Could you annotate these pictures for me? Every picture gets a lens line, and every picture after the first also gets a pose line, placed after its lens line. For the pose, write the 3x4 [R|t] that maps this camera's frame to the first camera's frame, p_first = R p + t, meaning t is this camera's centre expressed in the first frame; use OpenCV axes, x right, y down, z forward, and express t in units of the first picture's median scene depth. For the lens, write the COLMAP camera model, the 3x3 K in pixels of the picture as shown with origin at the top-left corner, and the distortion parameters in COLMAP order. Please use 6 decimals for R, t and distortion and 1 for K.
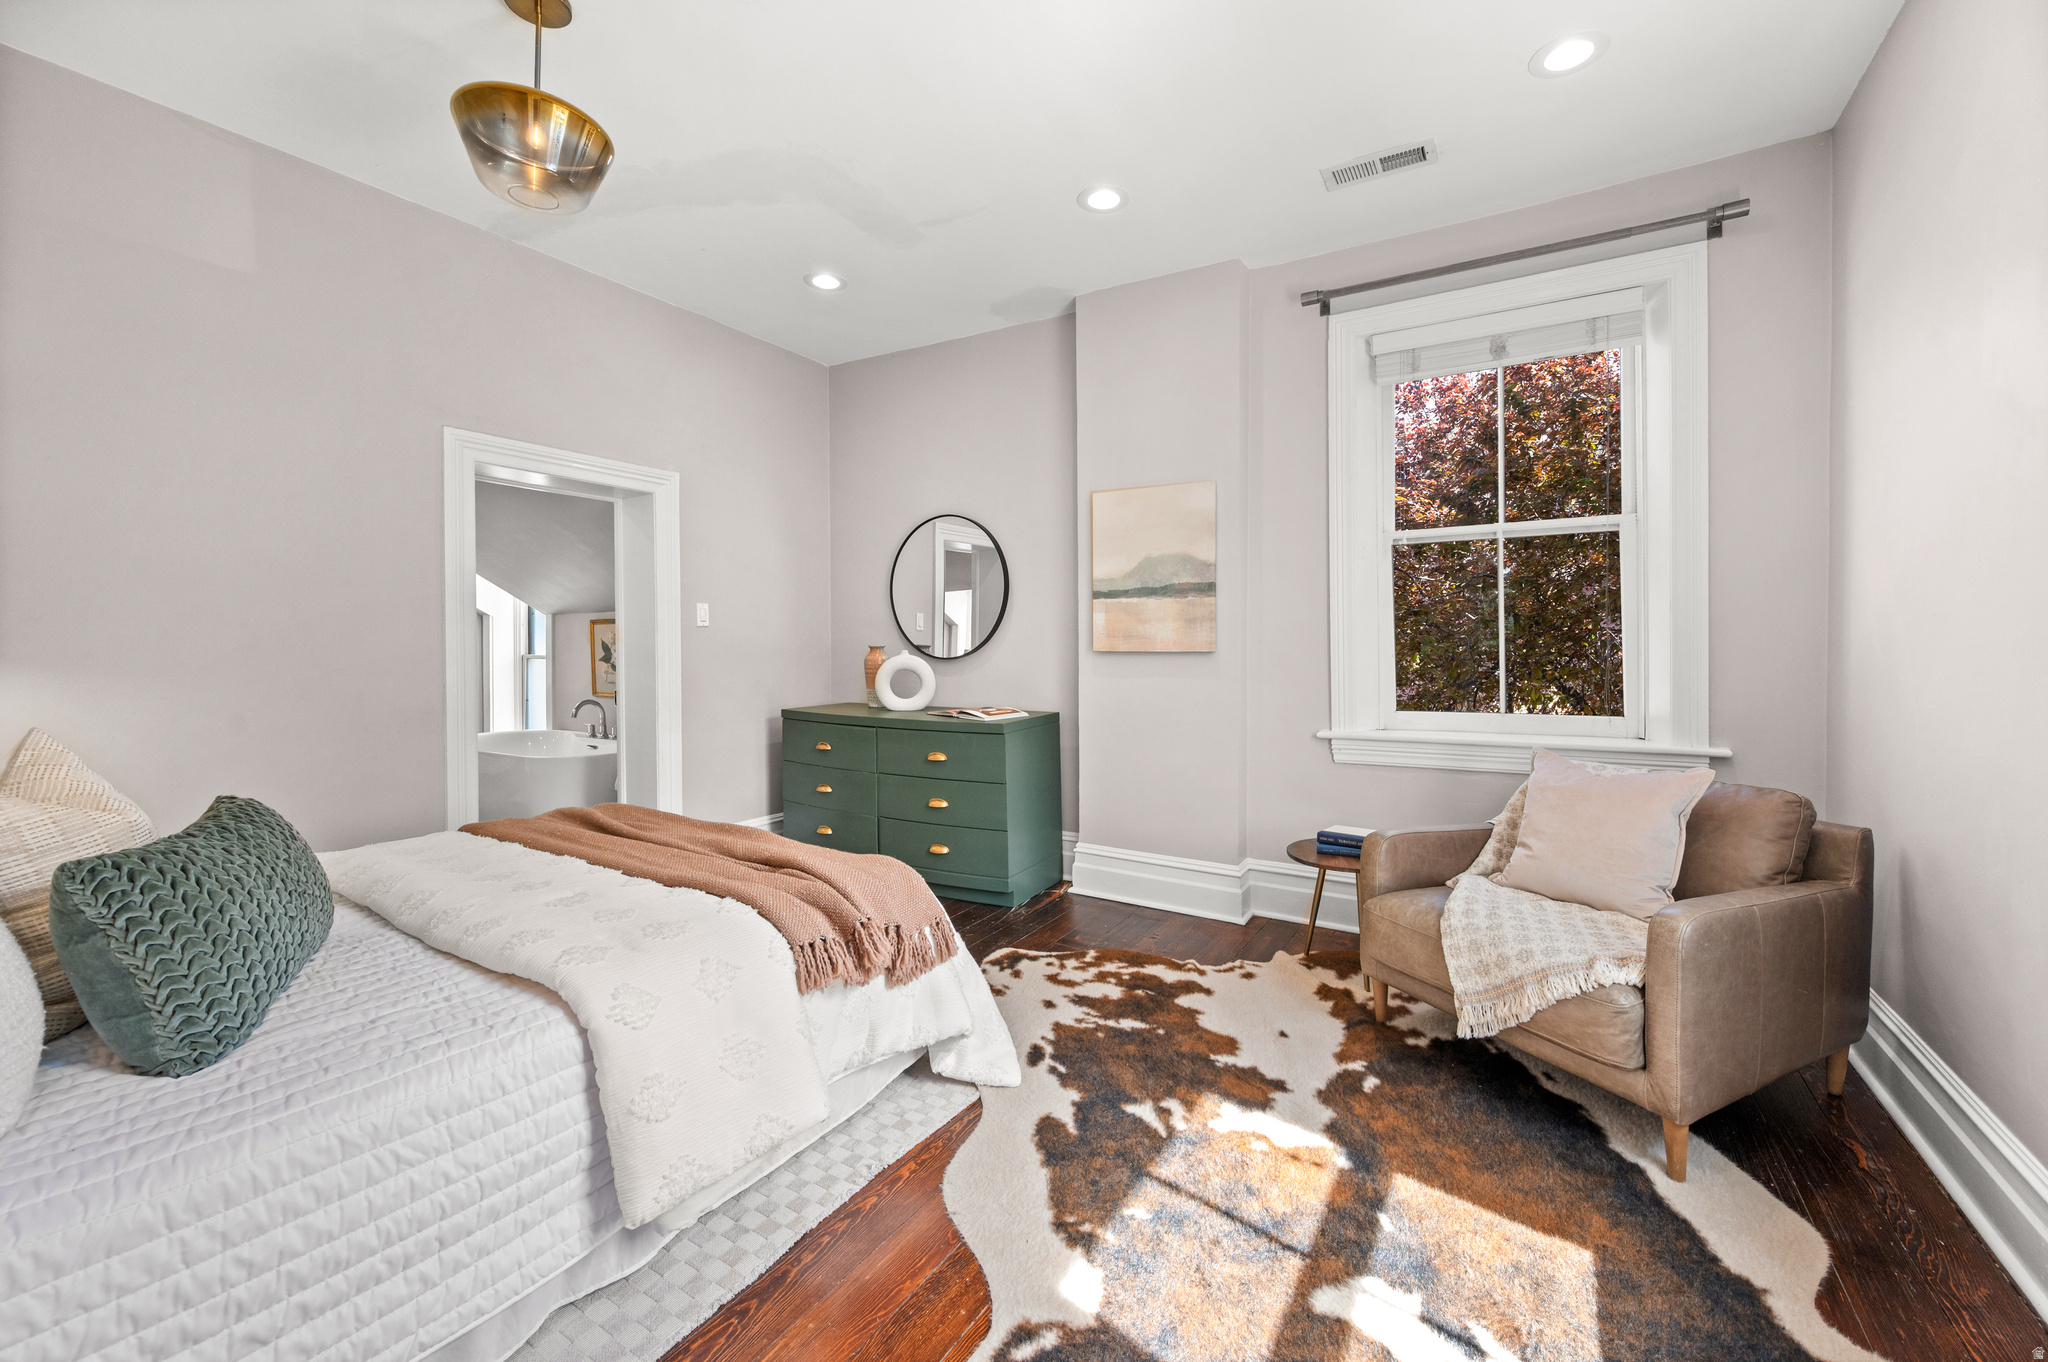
lens RADIAL K [[821.4, 0, 1017.0], [0, 821.4, 671.0], [0, 0, 1]] dist [-0.003955, 0.000806]
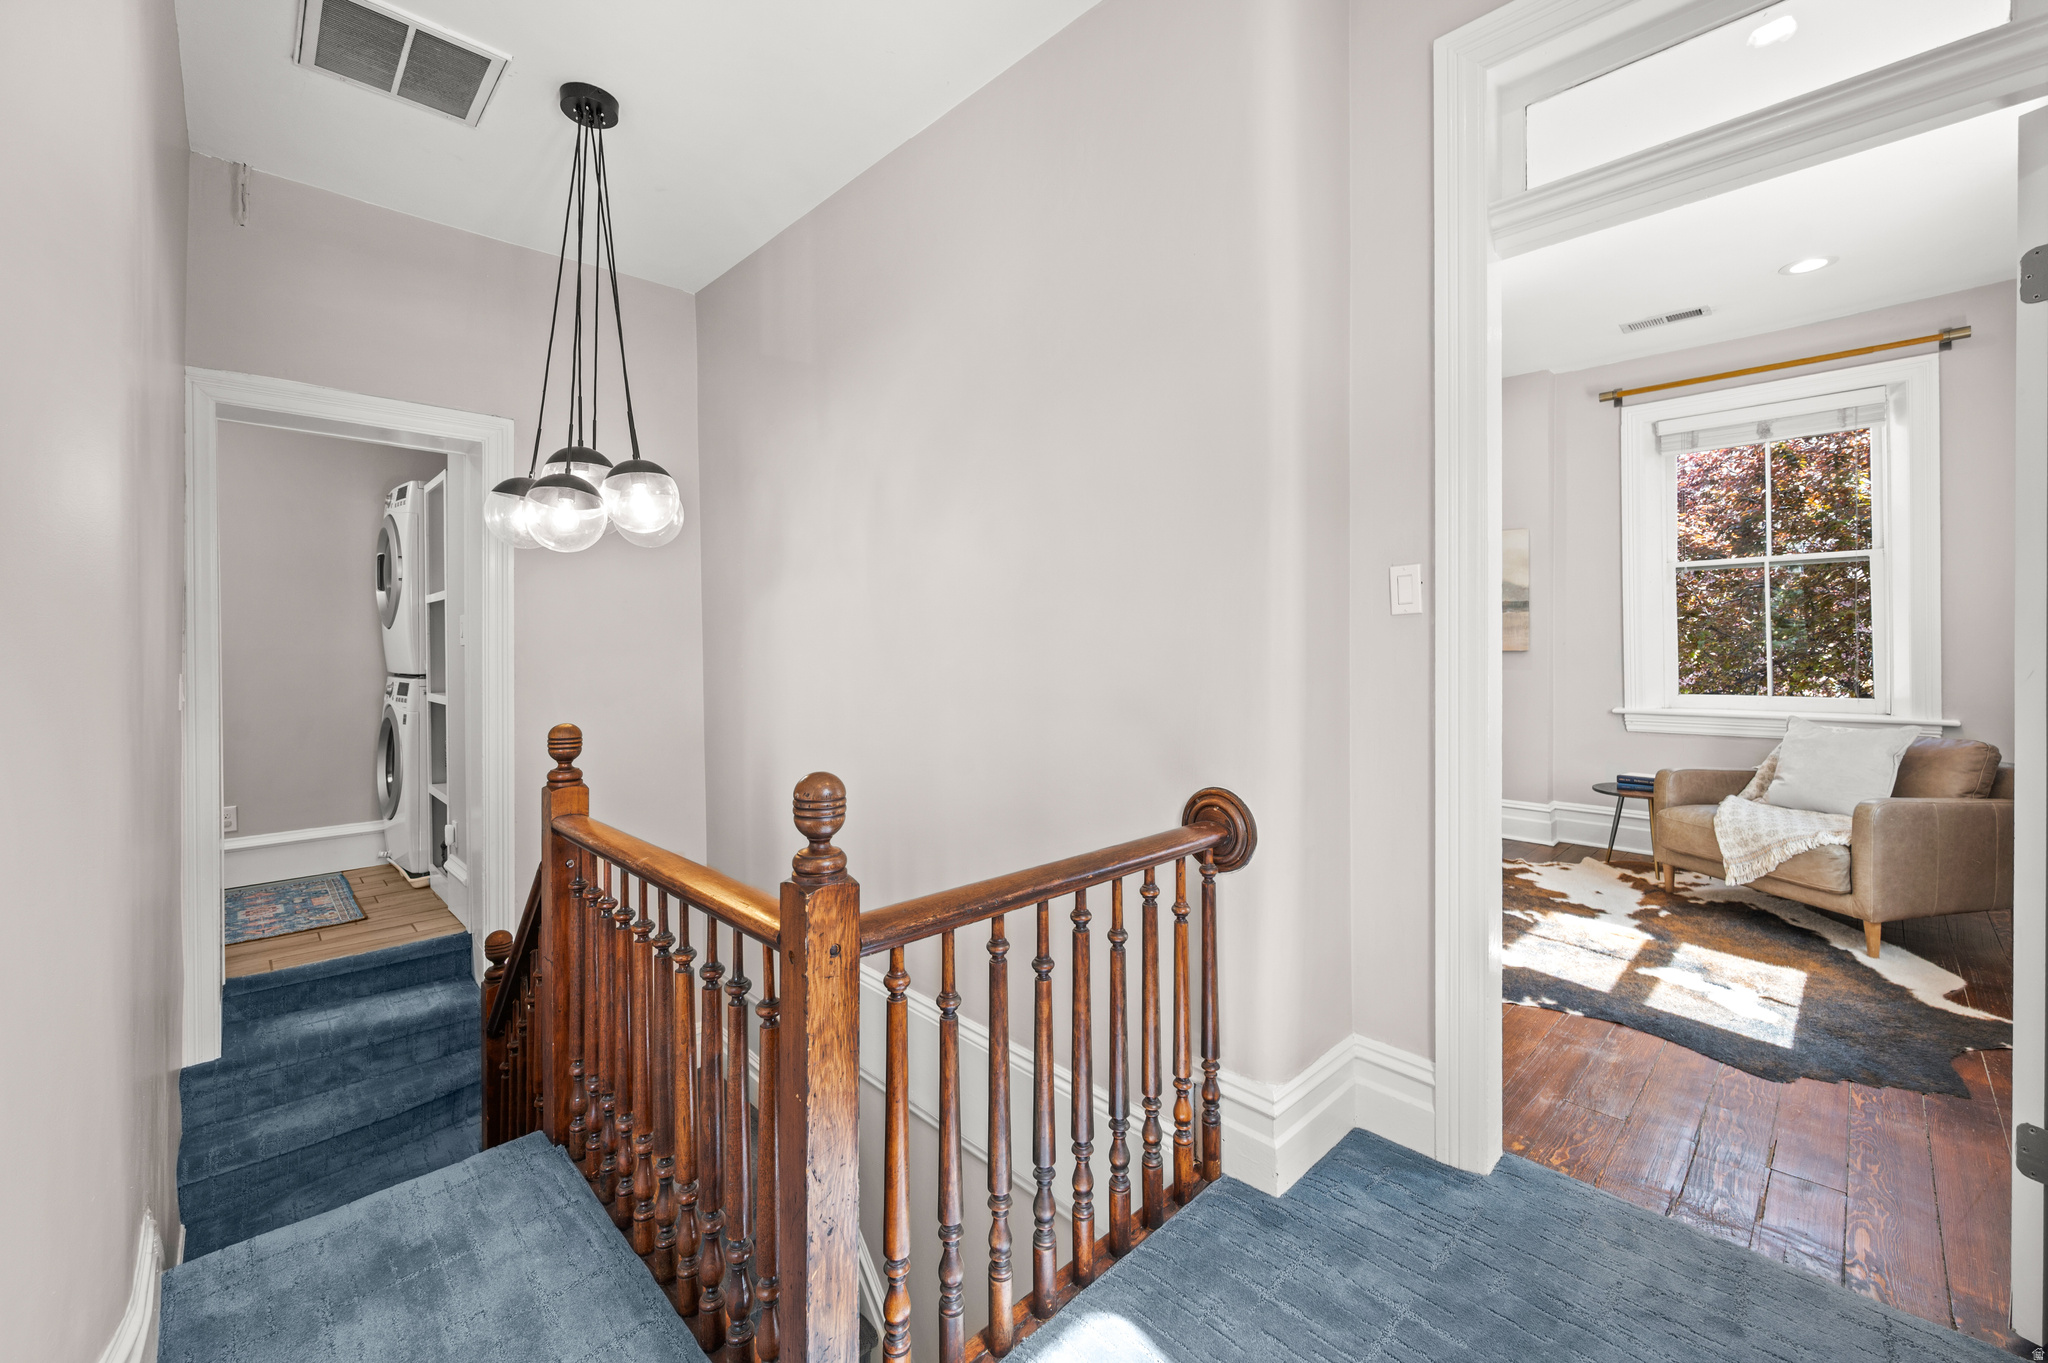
lens RADIAL K [[821.4, 0, 1024.0], [0, 821.4, 665.0], [0, 0, 1]] dist [-0.003955, 0.000806]
pose [[0.972354, 0.000983, -0.233508, -0.354455], [-0.002950, 0.999963, -0.008073, 0.018951], [0.233492, 0.008539, 0.972321, -0.736153]]
